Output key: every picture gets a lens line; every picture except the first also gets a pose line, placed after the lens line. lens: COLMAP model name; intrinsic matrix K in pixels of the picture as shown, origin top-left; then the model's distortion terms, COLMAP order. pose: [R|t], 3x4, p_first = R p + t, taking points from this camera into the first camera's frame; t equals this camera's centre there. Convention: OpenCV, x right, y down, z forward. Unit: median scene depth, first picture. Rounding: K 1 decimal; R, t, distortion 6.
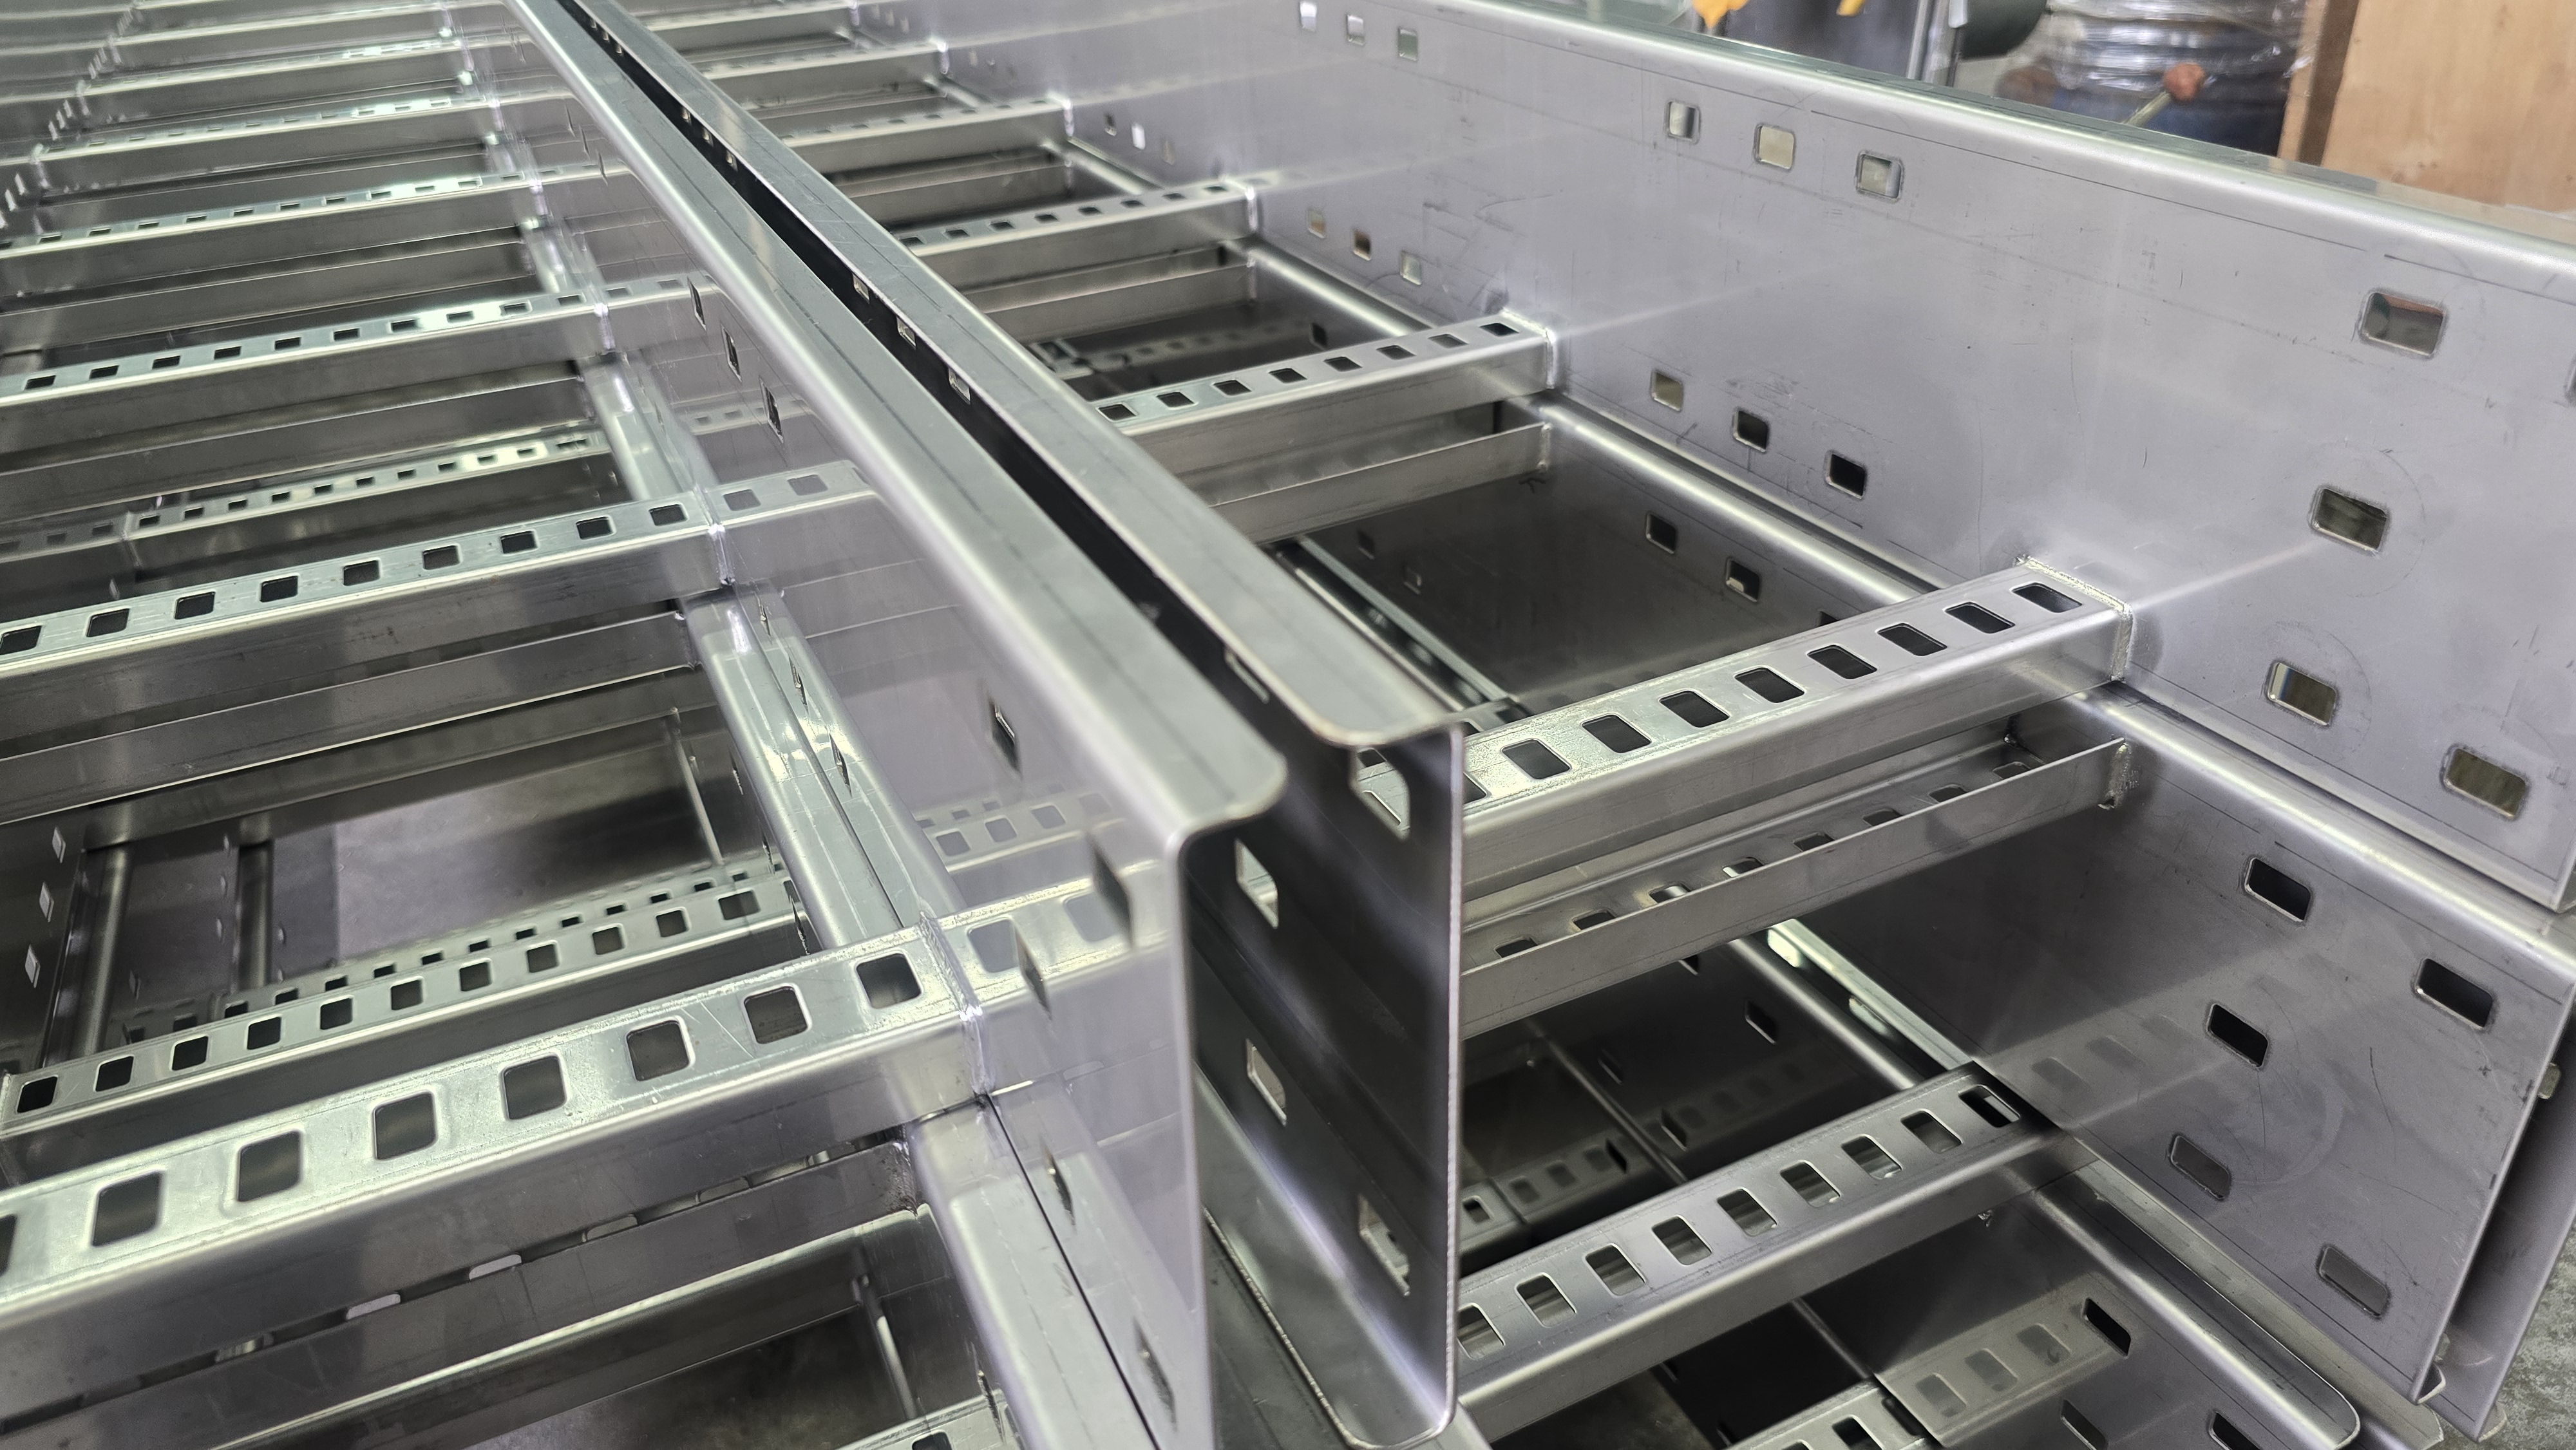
lens RADIAL K [[1776.4, 0, 1301.2], [0, 1776.4, 691.8], [0, 0, 1]] dist [0.004086, -0.023767]
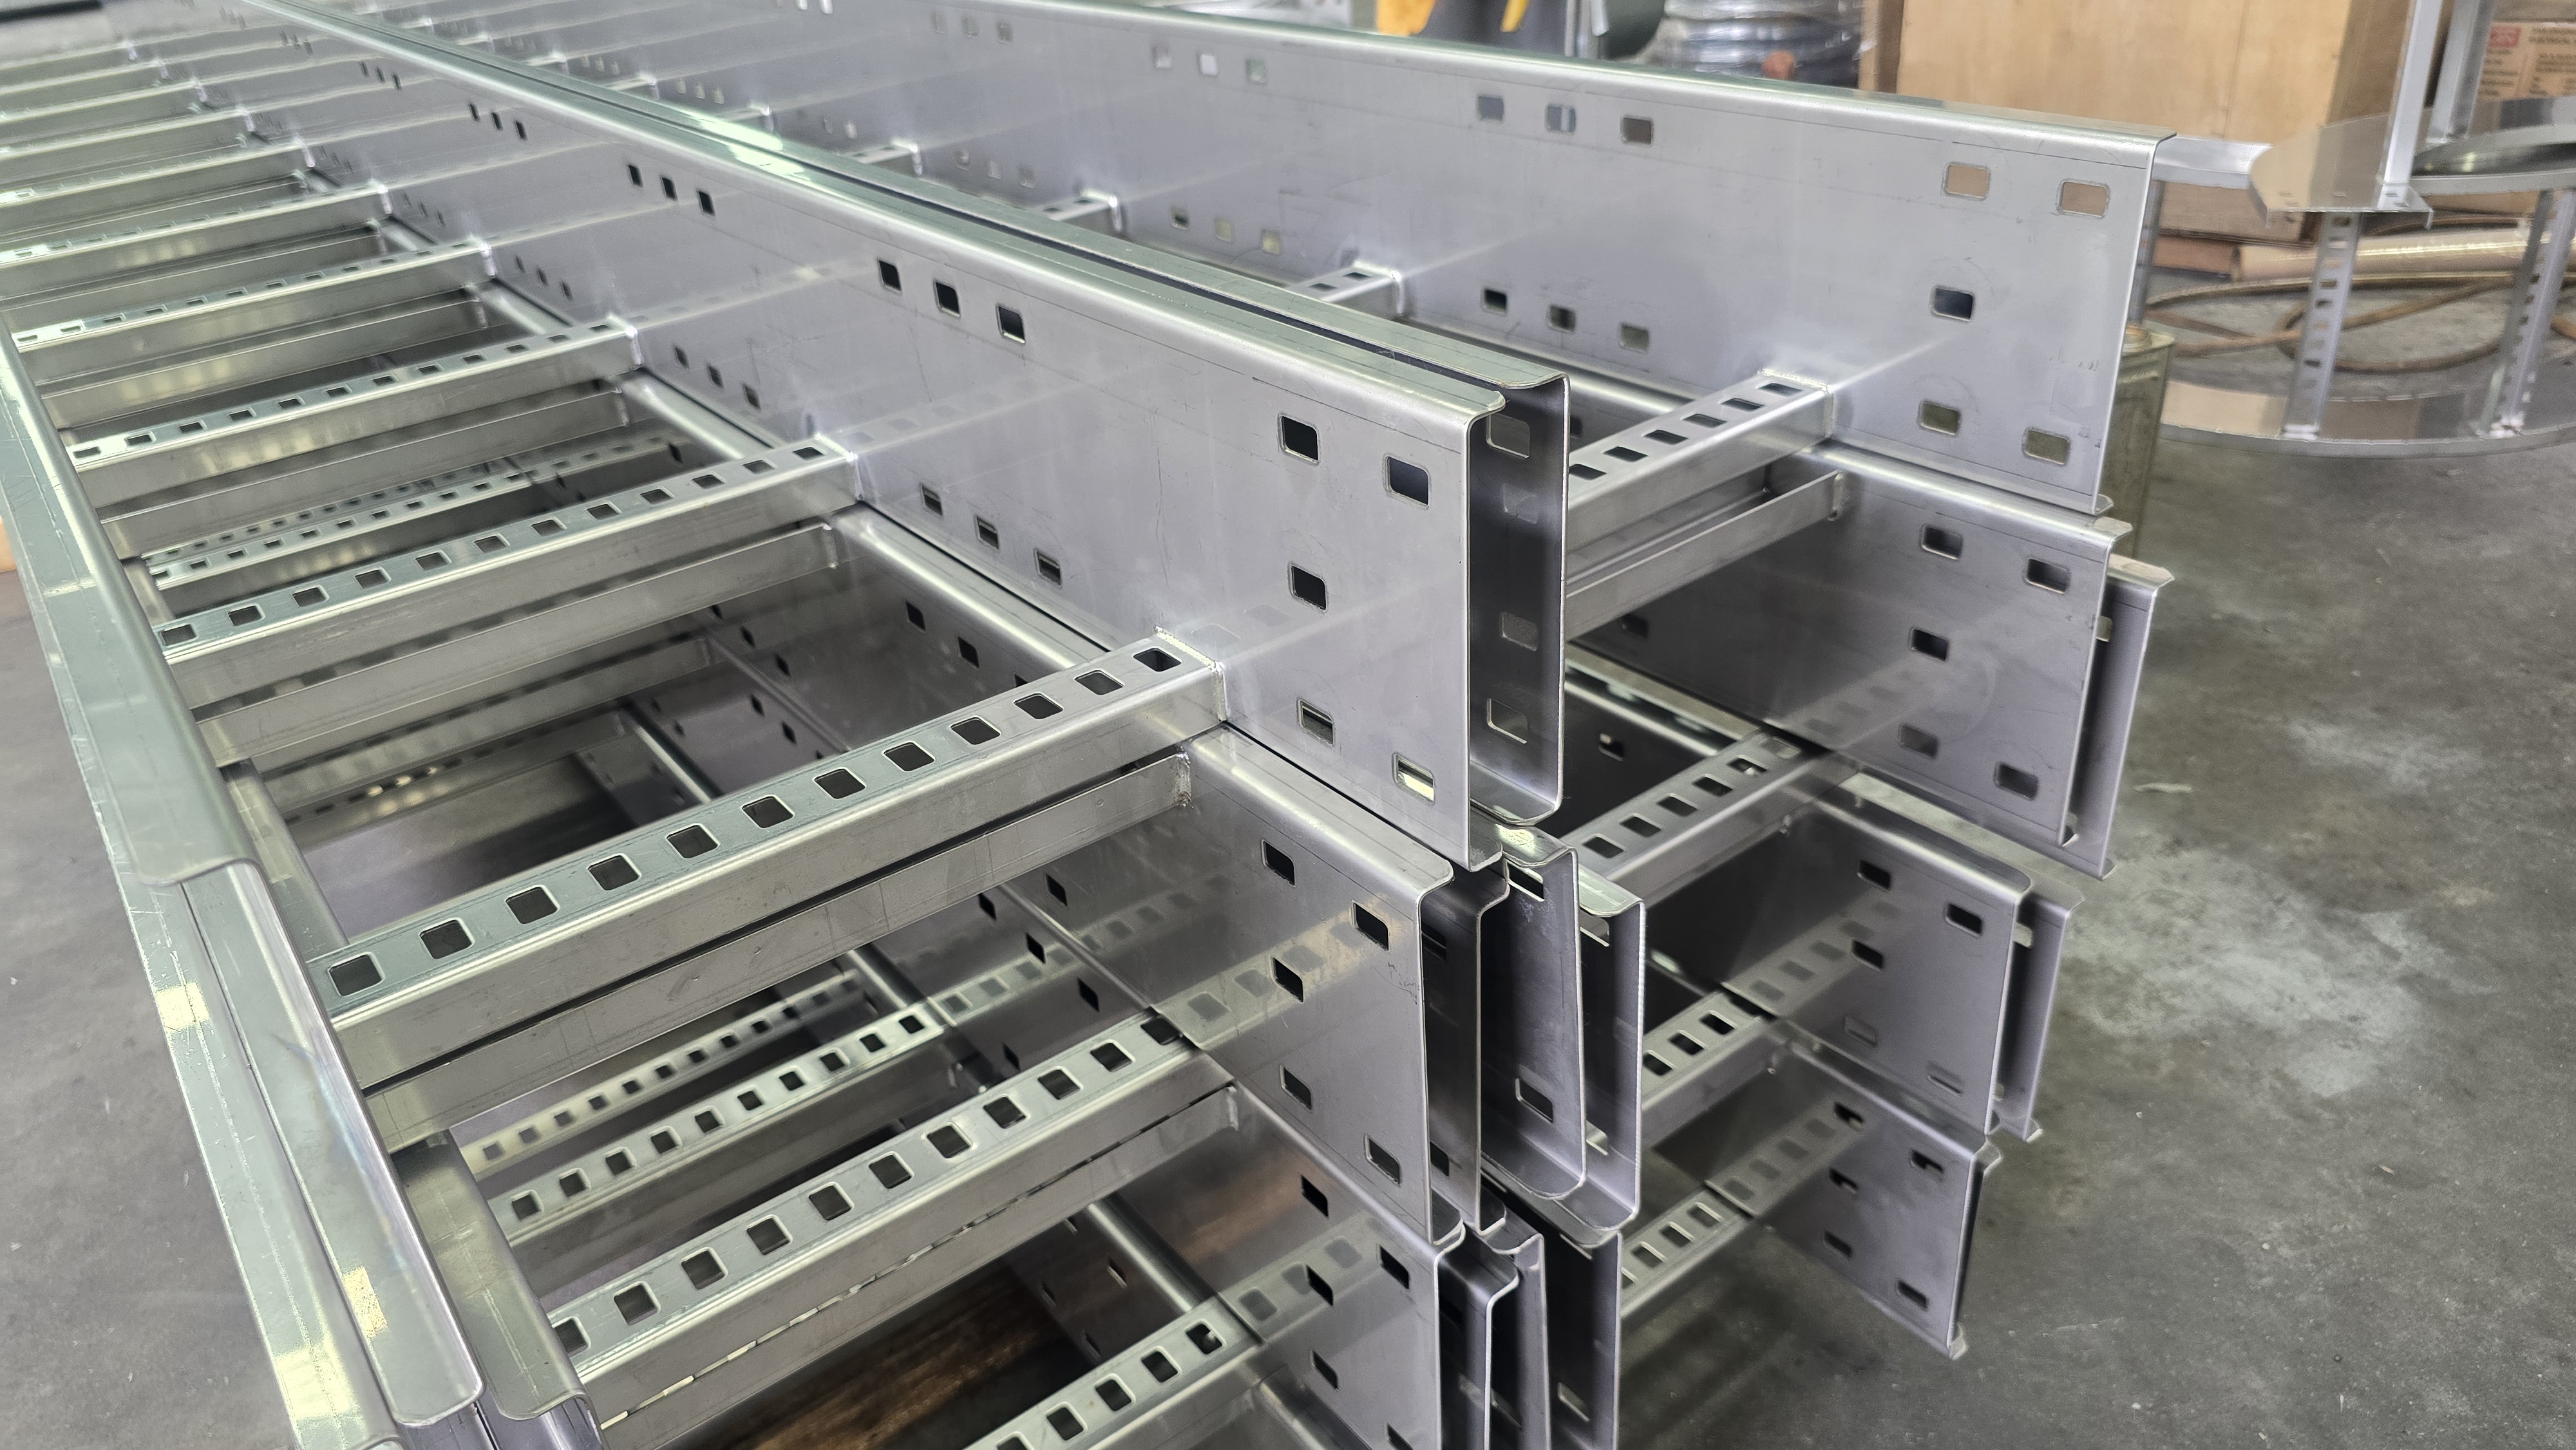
lens RADIAL K [[1776.4, 0, 1285.9], [0, 1776.4, 725.6], [0, 0, 1]] dist [0.004086, -0.023767]
pose [[0.978622, -0.129359, 0.159892, -0.221078], [0.130136, 0.991480, 0.005647, 0.132142], [-0.159260, 0.015281, 0.987118, -0.351676]]
